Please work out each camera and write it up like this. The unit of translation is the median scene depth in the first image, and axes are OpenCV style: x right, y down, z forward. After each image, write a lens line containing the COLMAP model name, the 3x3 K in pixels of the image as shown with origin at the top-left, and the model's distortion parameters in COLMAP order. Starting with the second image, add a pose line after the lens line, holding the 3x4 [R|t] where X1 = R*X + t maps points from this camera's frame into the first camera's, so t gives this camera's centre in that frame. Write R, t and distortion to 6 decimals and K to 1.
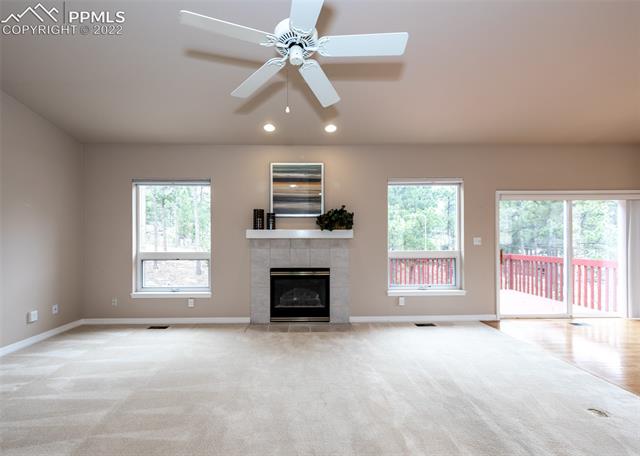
lens RADIAL K [[273.4, 0, 319.8], [0, 273.4, 237.8], [0, 0, 1]] dist [0.005188, 0.000884]
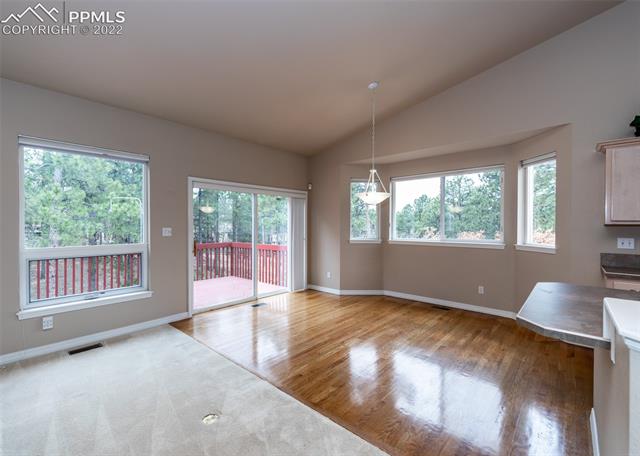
lens RADIAL K [[283.6, 0, 319.8], [0, 283.6, 226.8], [0, 0, 1]] dist [-0.002429, -0.000280]
pose [[0.671287, -0.001462, 0.741196, 0.236023], [-0.001719, 0.999992, 0.003529, -0.007431], [-0.741195, -0.003643, 0.671280, 0.040204]]
